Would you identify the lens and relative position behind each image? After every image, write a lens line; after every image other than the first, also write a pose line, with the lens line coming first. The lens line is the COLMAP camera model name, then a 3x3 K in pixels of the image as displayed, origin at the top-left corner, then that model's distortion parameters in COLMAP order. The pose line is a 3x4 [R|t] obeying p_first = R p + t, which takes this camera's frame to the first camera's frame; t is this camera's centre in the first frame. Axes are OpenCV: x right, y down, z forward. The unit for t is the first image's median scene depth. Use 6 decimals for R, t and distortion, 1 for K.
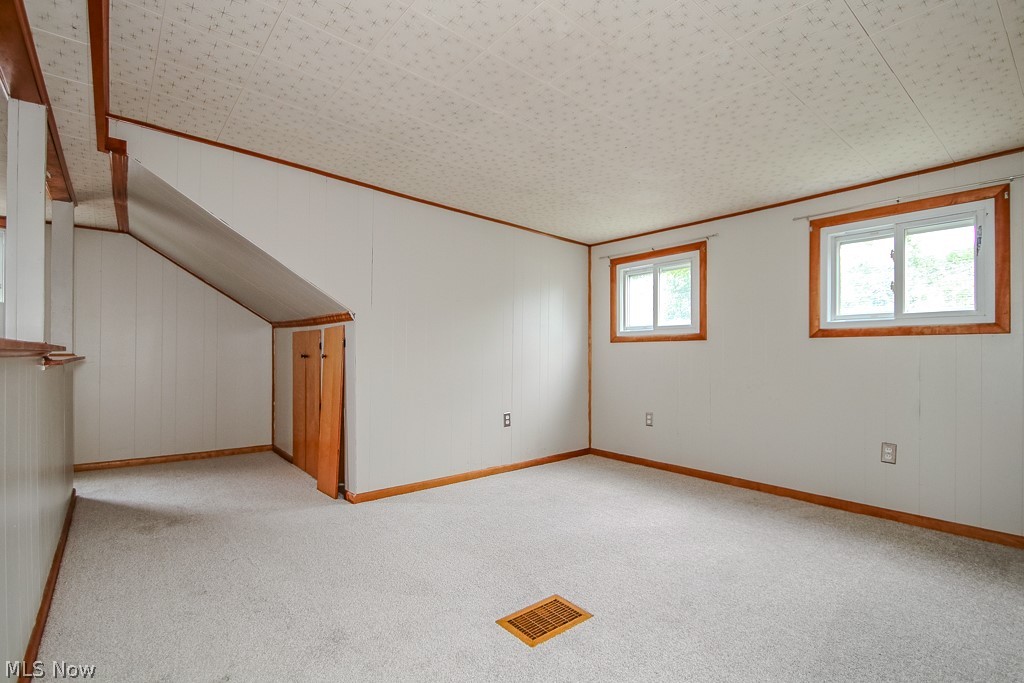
lens RADIAL K [[473.7, 0, 509.6], [0, 473.7, 346.0], [0, 0, 1]] dist [0.014523, -0.013980]
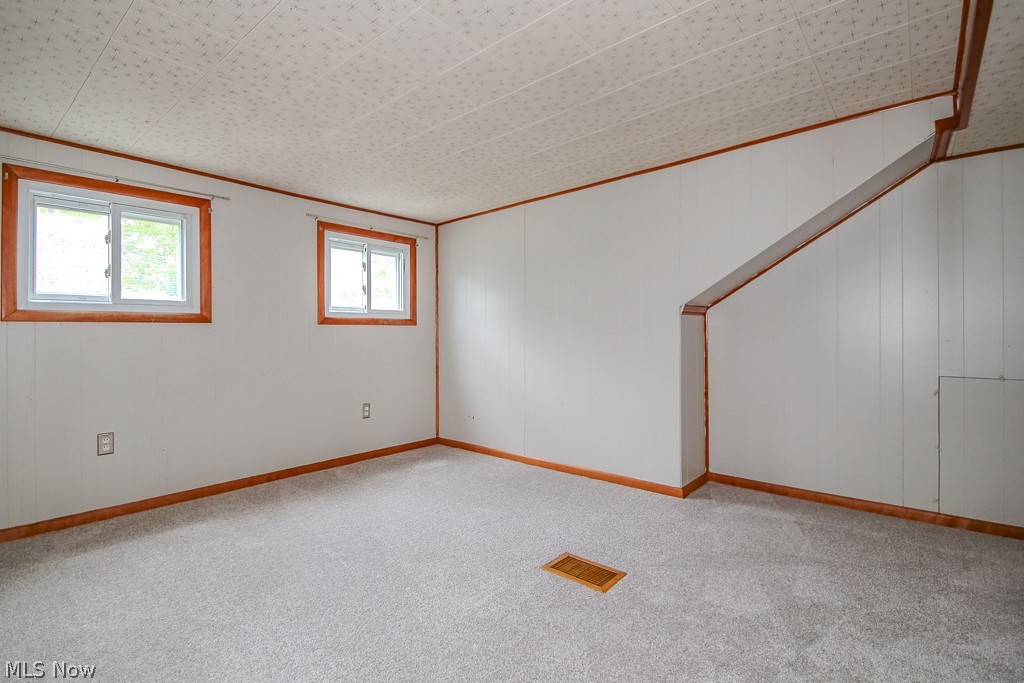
lens RADIAL K [[473.7, 0, 509.6], [0, 473.7, 346.0], [0, 0, 1]] dist [0.014523, -0.013980]
pose [[-0.156192, -0.018522, 0.987553, -0.481217], [-0.007922, 0.999816, 0.017499, 0.009675], [-0.987695, -0.005090, -0.156310, 0.622969]]
